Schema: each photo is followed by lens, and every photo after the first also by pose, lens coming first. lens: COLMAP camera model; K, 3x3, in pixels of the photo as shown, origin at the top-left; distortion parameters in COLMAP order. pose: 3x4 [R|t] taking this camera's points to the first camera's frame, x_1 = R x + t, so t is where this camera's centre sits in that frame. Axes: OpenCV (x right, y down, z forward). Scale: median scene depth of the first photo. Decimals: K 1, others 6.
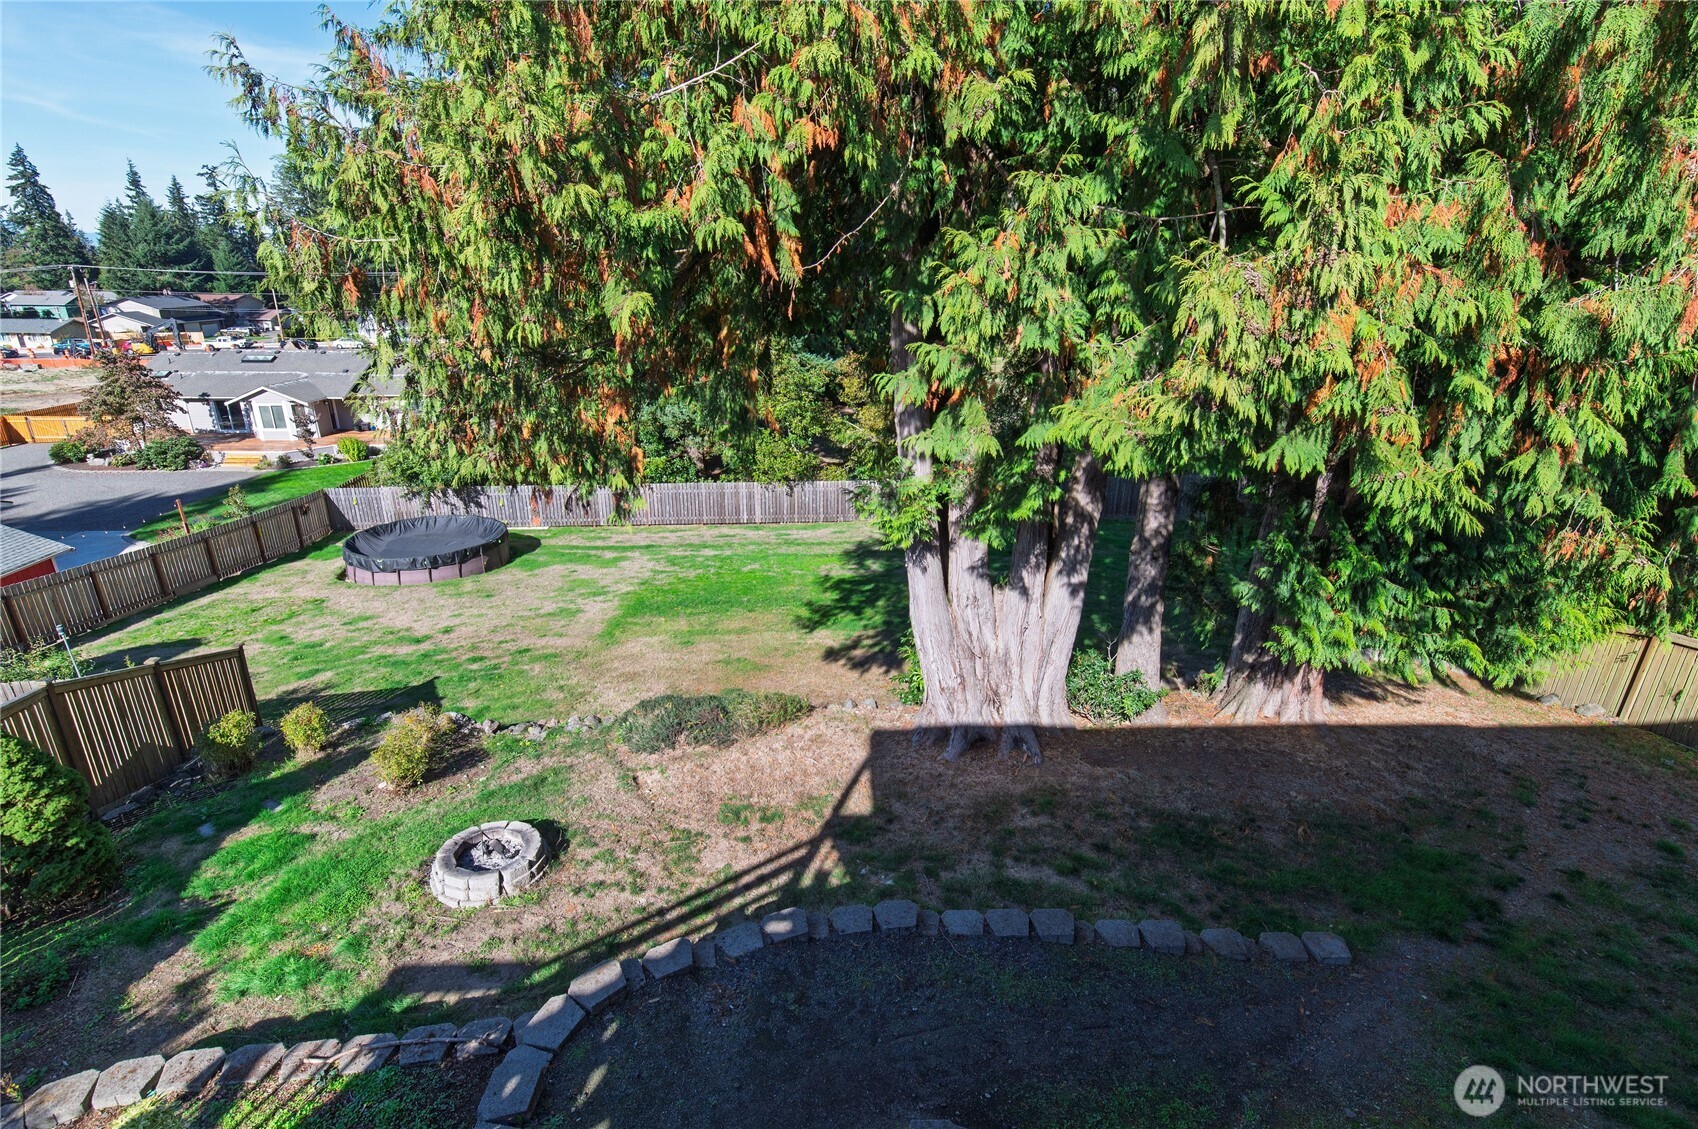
lens RADIAL K [[815.5, 0, 849.0], [0, 815.5, 564.5], [0, 0, 1]] dist [0.001471, -0.001711]
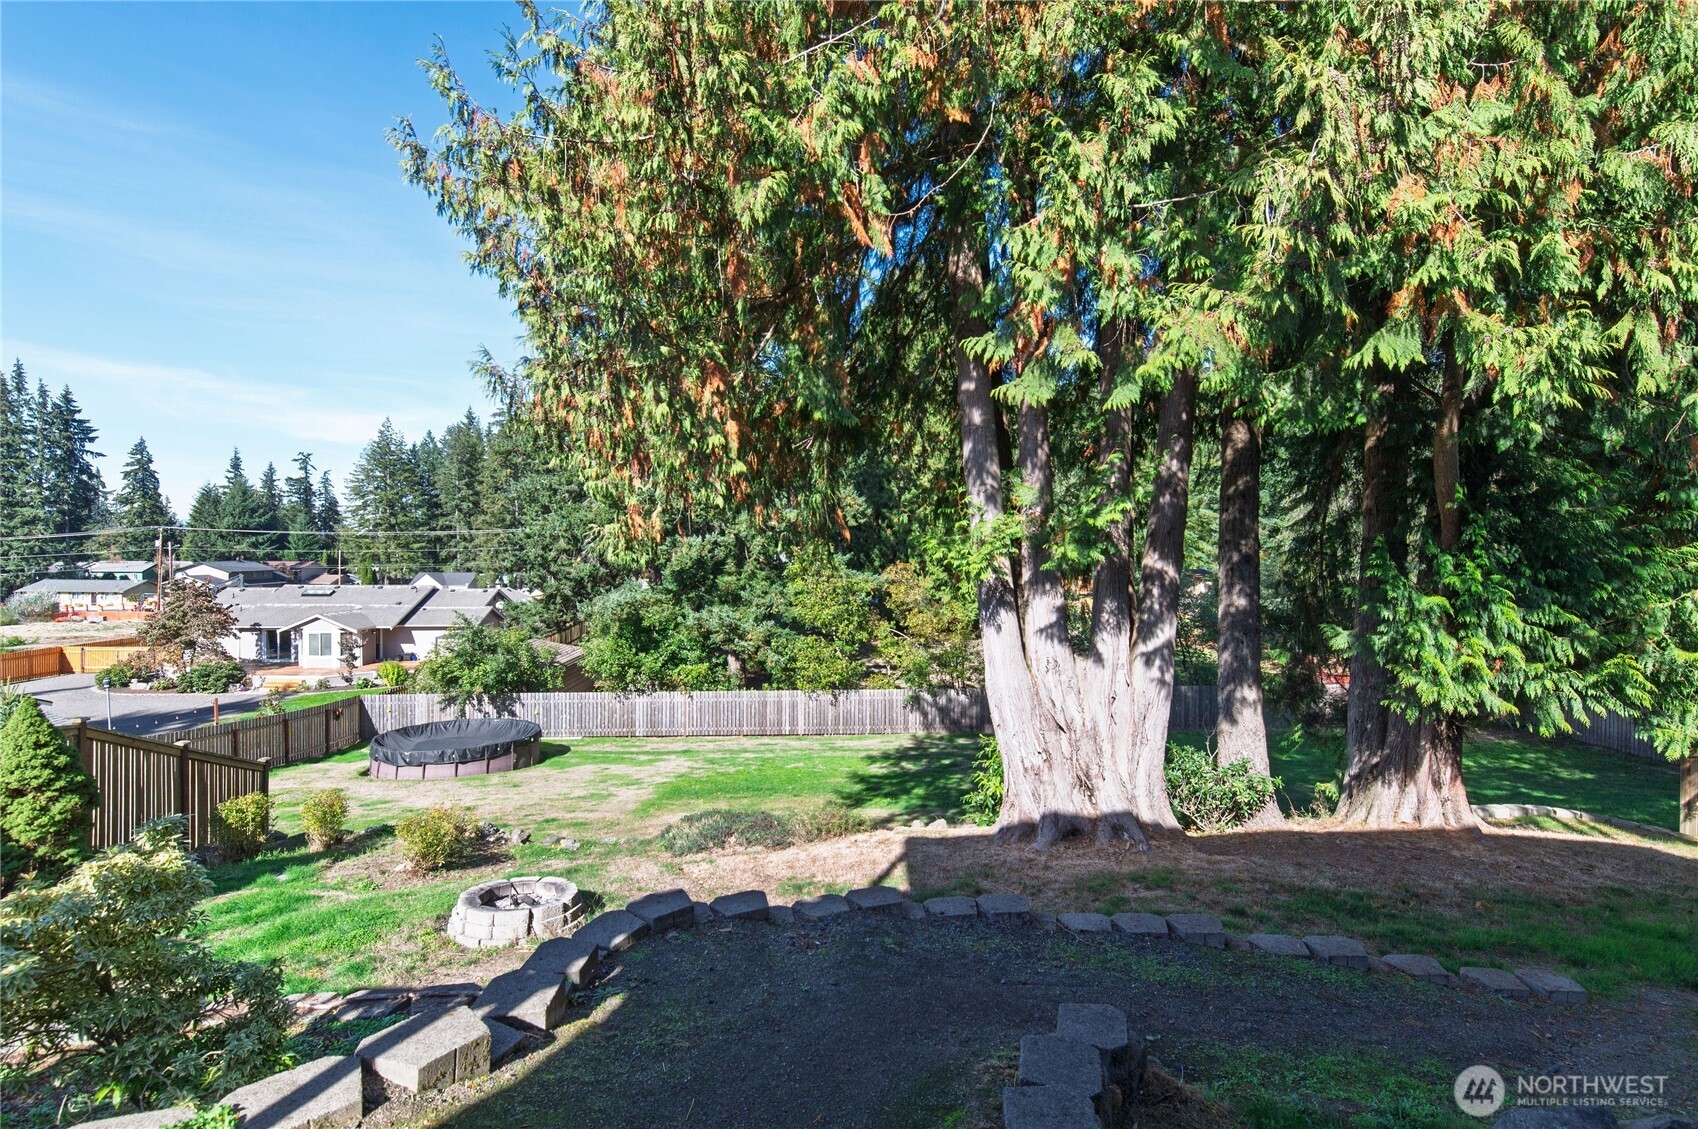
lens RADIAL K [[857.8, 0, 830.3], [0, 857.8, 656.6], [0, 0, 1]] dist [0.018380, -0.014725]
pose [[0.999010, -0.004083, -0.044292, -0.033660], [-0.010839, 0.943410, -0.331452, 0.203368], [0.043139, 0.331604, 0.942432, 0.032901]]
